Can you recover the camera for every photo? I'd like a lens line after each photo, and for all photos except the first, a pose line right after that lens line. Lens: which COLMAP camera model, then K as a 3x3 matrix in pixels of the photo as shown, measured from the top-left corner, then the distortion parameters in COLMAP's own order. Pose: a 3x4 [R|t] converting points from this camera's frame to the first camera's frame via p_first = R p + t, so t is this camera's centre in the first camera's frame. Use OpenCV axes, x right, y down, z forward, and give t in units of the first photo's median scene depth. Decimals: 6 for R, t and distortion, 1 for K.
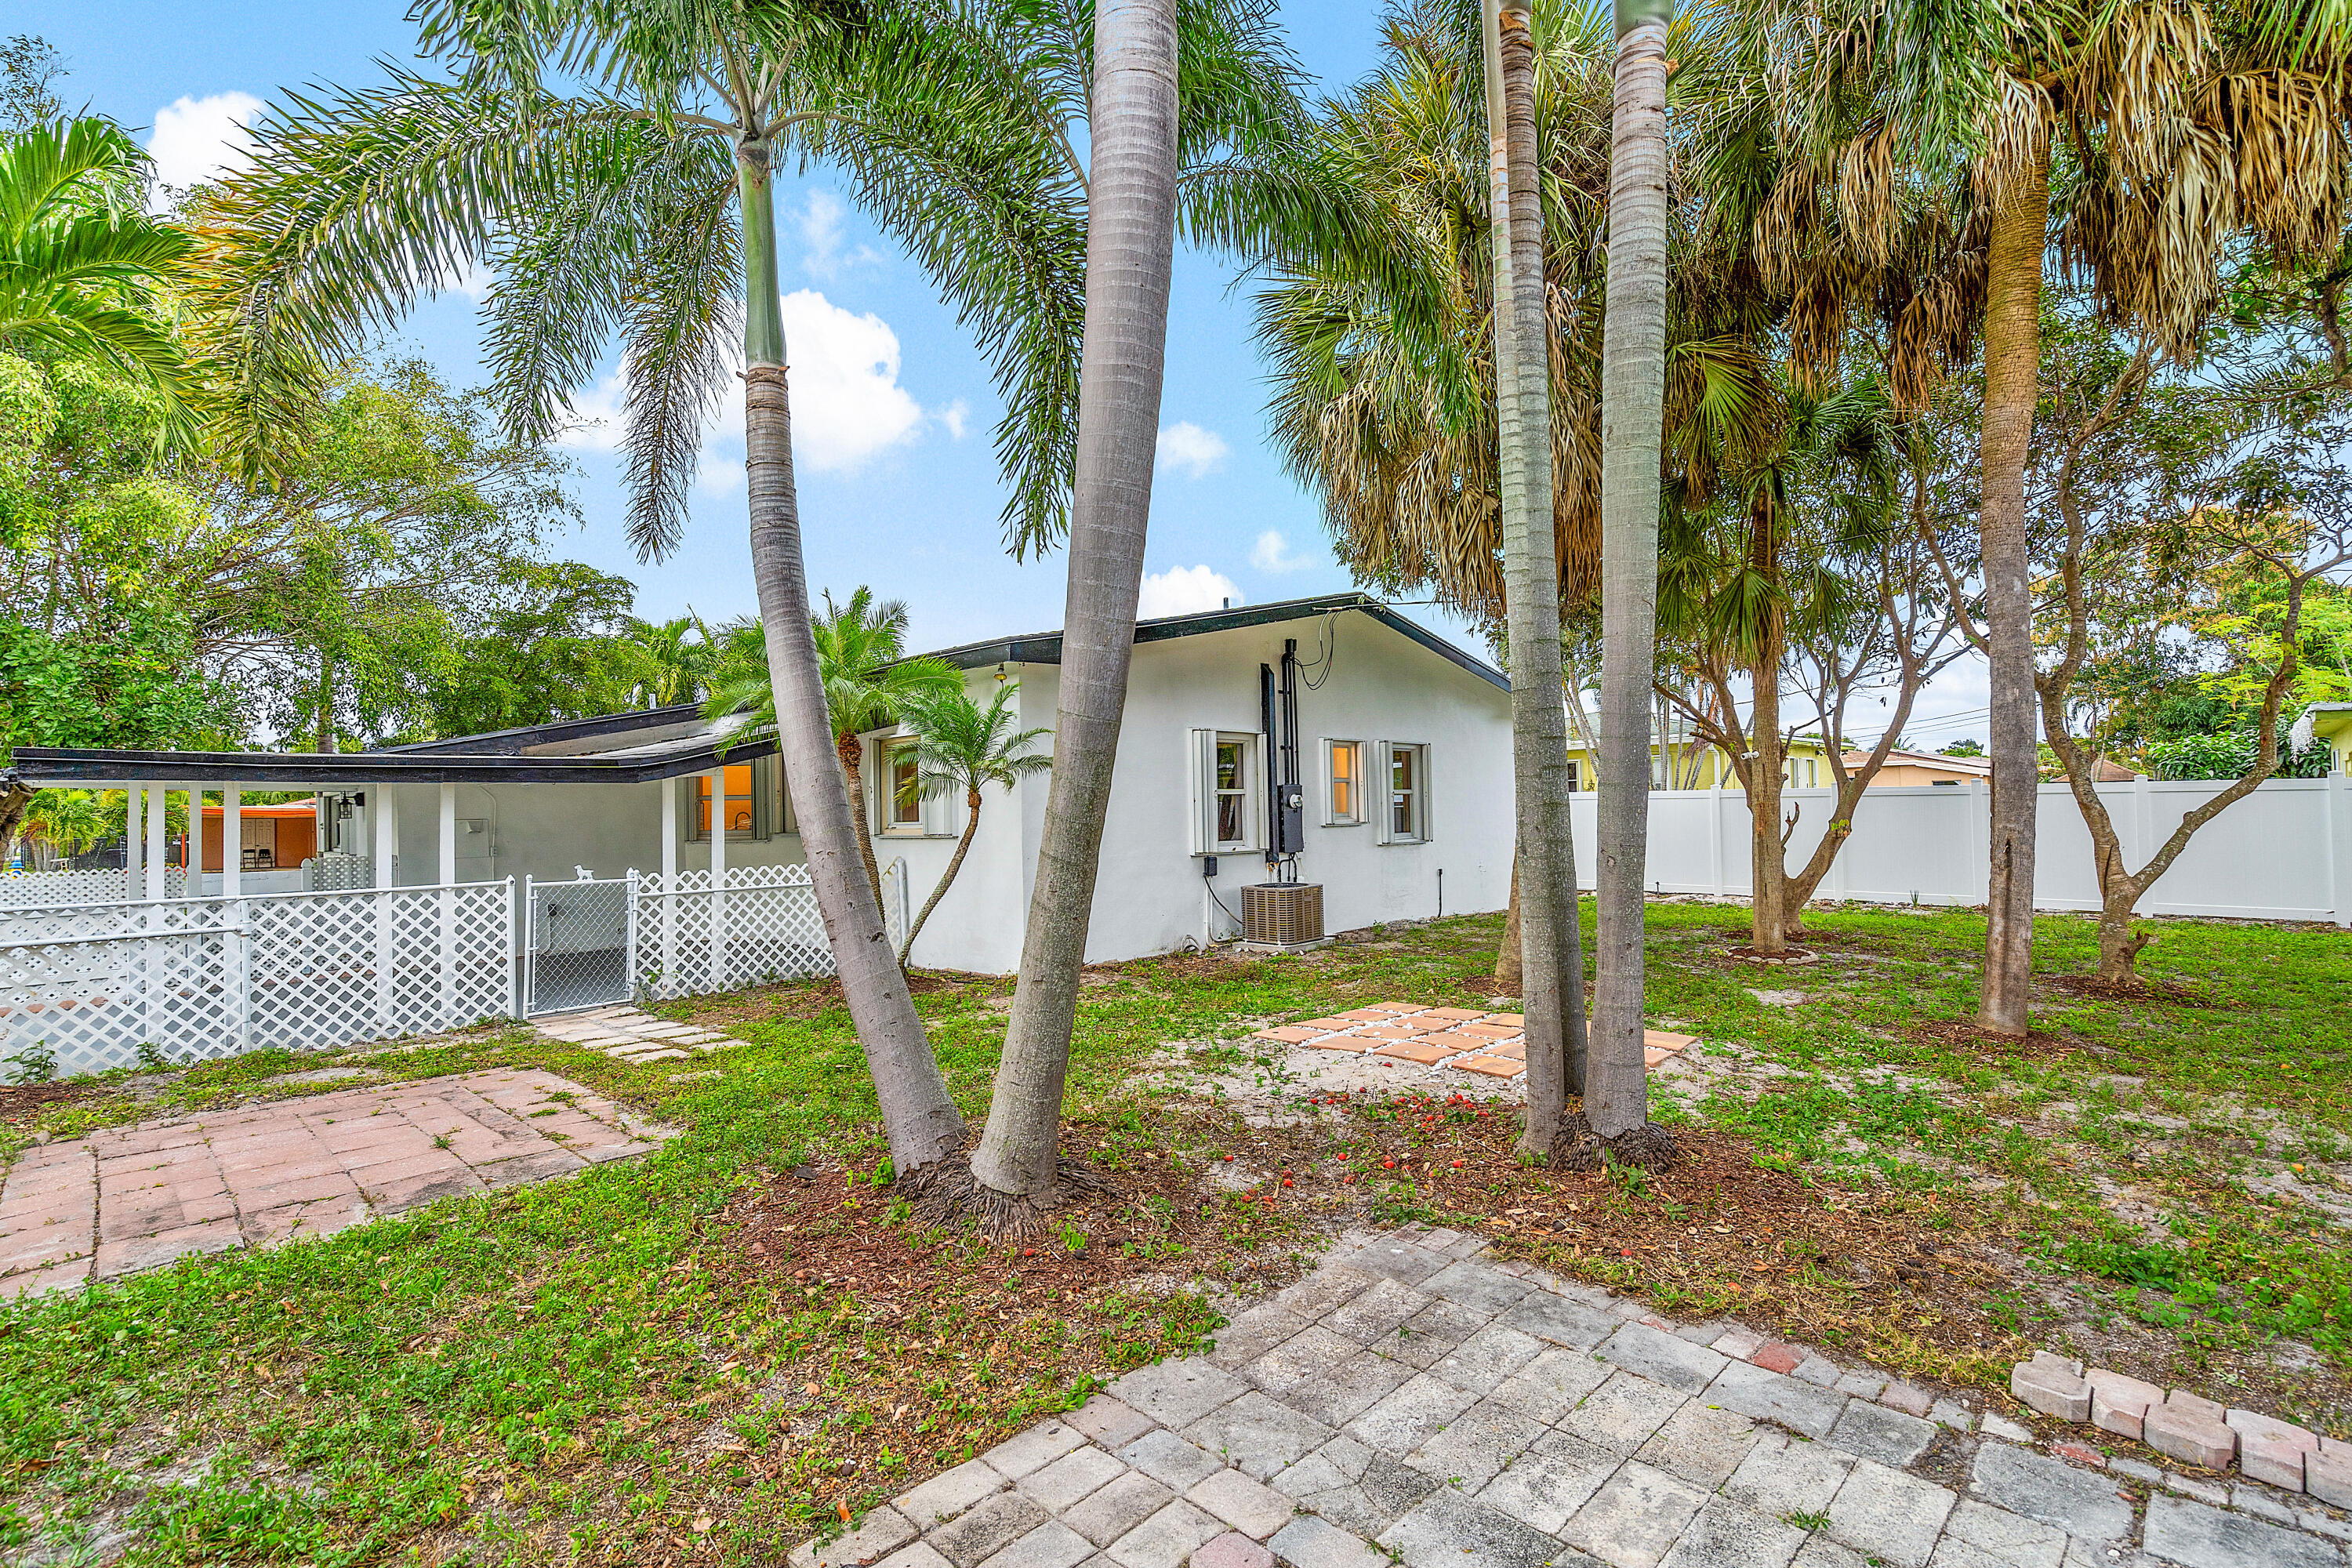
lens RADIAL K [[1097.7, 0, 1173.0], [0, 1097.7, 760.8], [0, 0, 1]] dist [-0.000005, -0.009055]
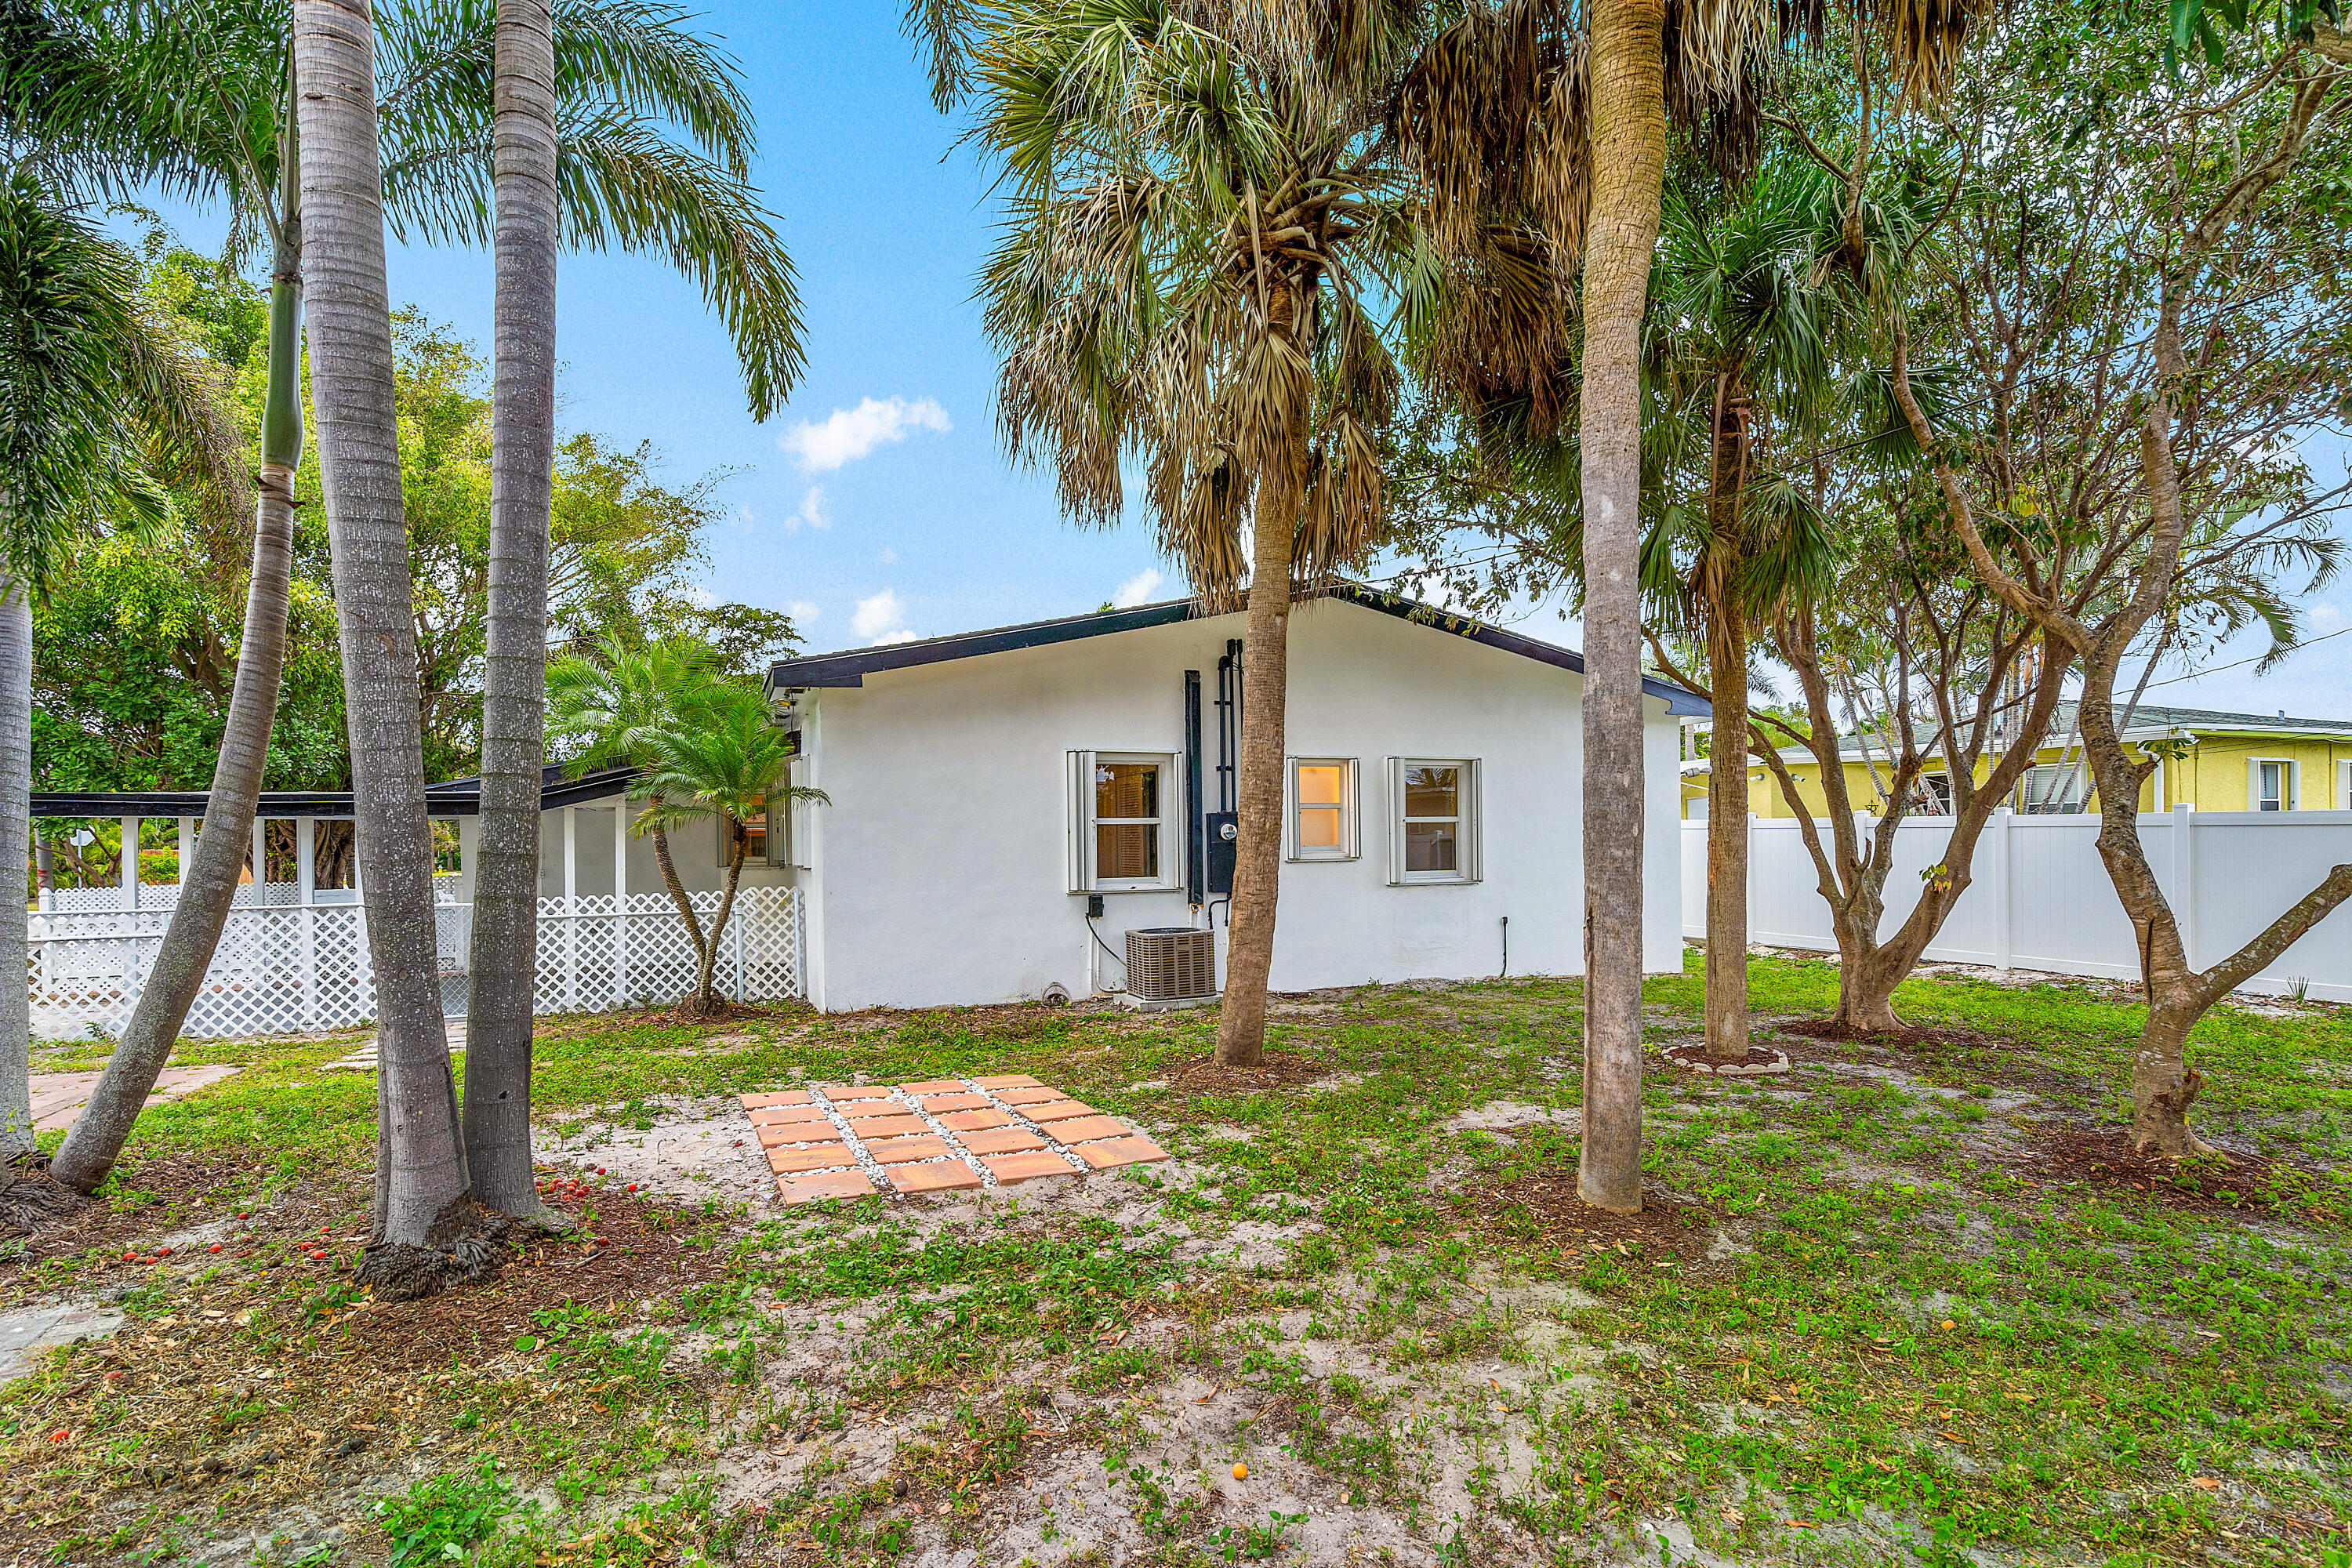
lens RADIAL K [[1211.9, 0, 1176.0], [0, 1211.9, 784.0], [0, 0, 1]] dist [-0.012026, 0.000049]
pose [[0.915927, -0.009088, -0.401242, 0.471798], [0.012843, 0.999895, 0.006670, -0.006821], [0.401139, -0.011263, 0.915948, 0.136792]]
